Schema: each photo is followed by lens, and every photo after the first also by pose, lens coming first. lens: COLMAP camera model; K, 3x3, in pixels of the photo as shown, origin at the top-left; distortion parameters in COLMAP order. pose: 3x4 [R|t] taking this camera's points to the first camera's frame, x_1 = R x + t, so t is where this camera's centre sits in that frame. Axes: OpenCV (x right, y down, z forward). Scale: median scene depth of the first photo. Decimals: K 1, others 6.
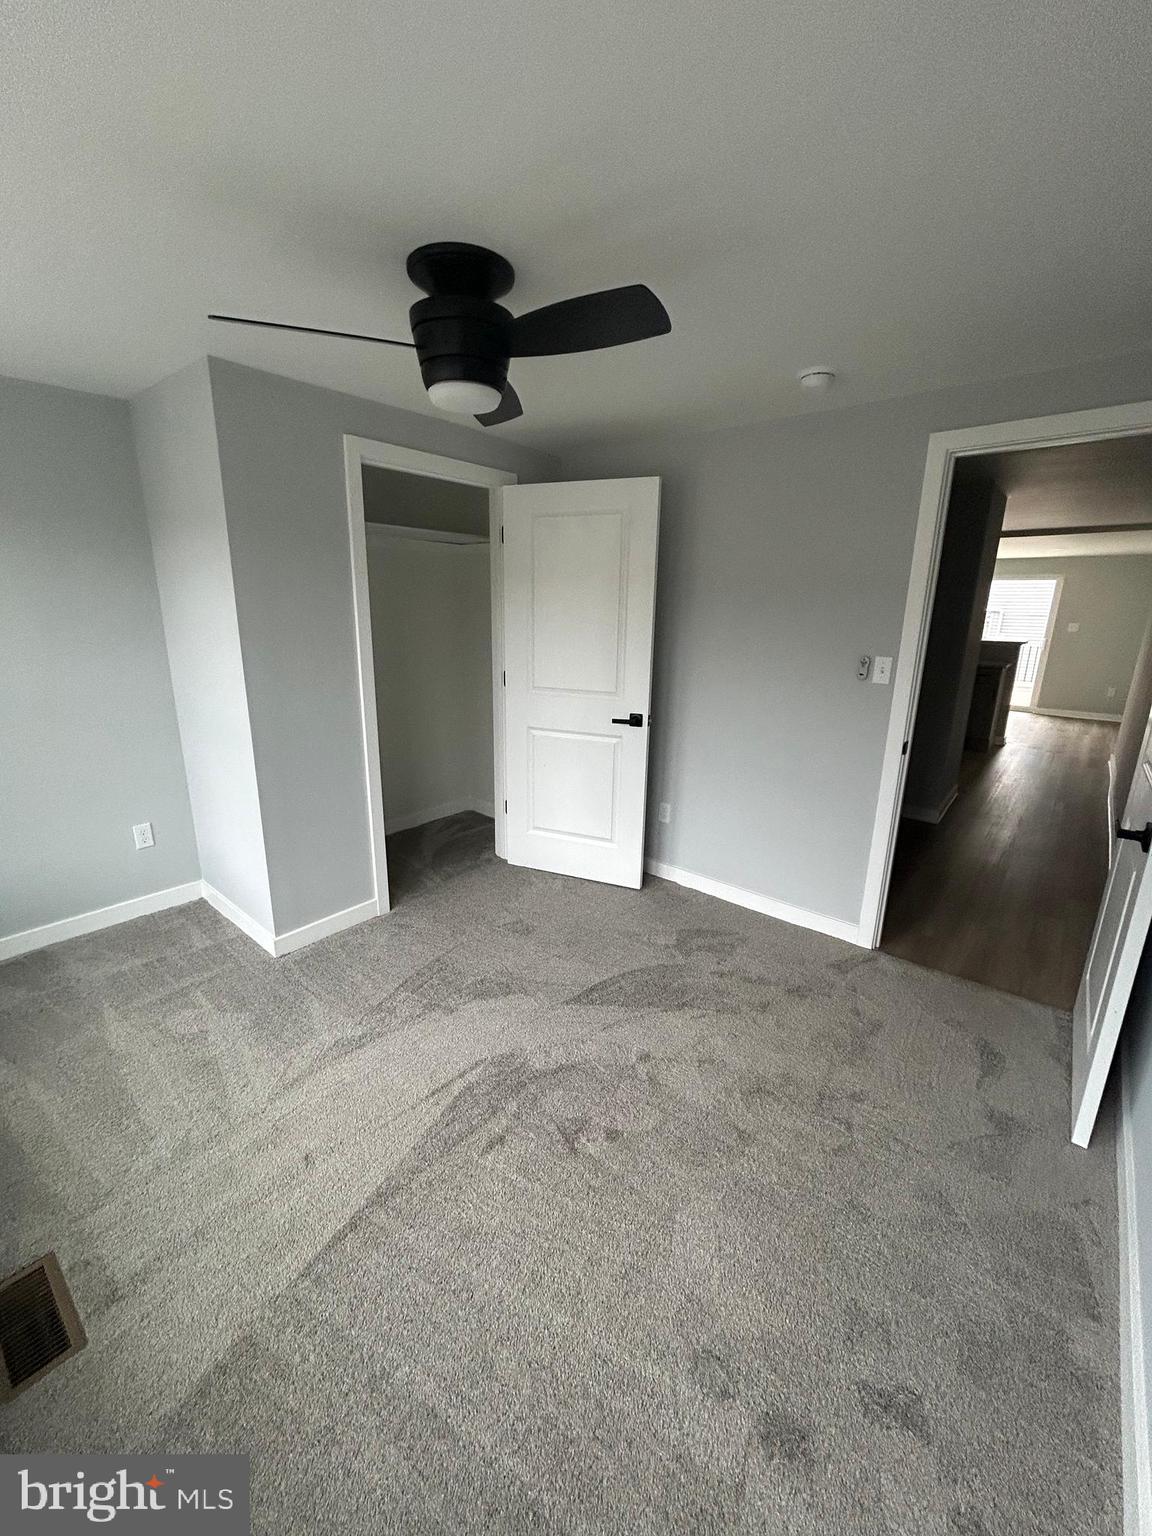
lens RADIAL K [[618.1, 0, 578.6], [0, 618.1, 762.2], [0, 0, 1]] dist [-0.001538, 0.000741]
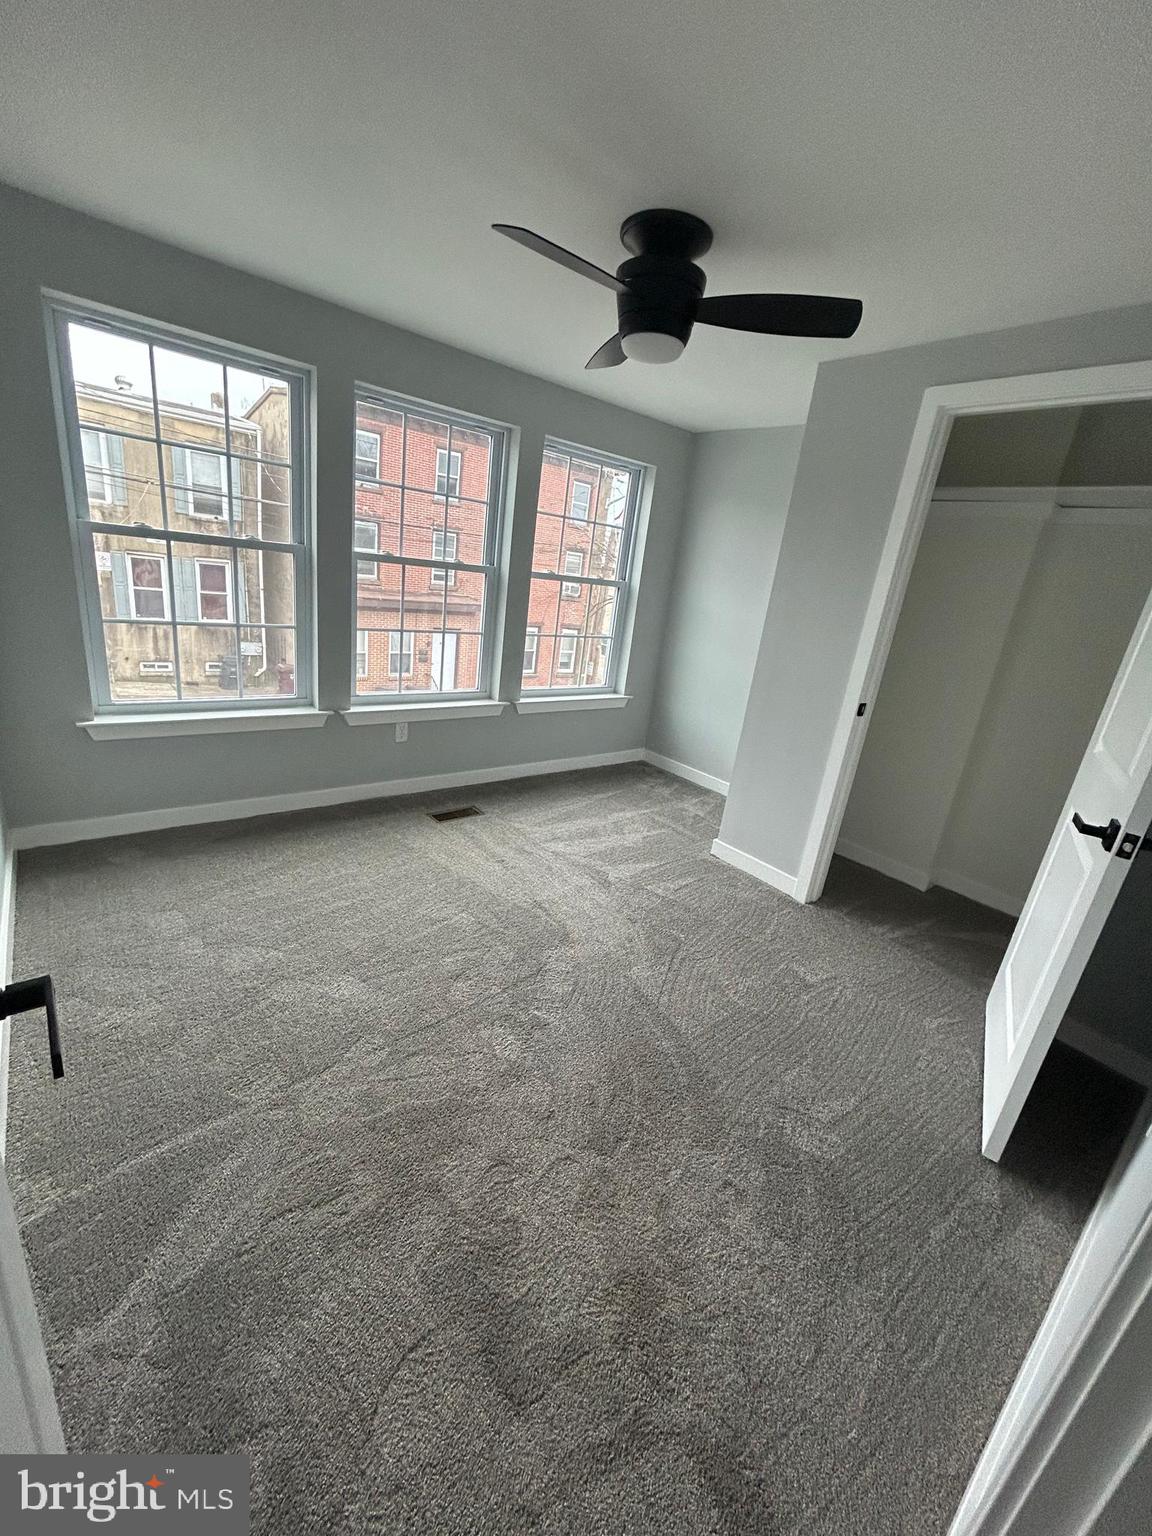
lens RADIAL K [[618.1, 0, 574.3], [0, 618.1, 762.3], [0, 0, 1]] dist [-0.001538, 0.000741]
pose [[-0.188286, 0.264954, -0.945700, 0.773797], [-0.363852, 0.875583, 0.317752, -0.155643], [0.912228, 0.403923, -0.068456, 0.858514]]
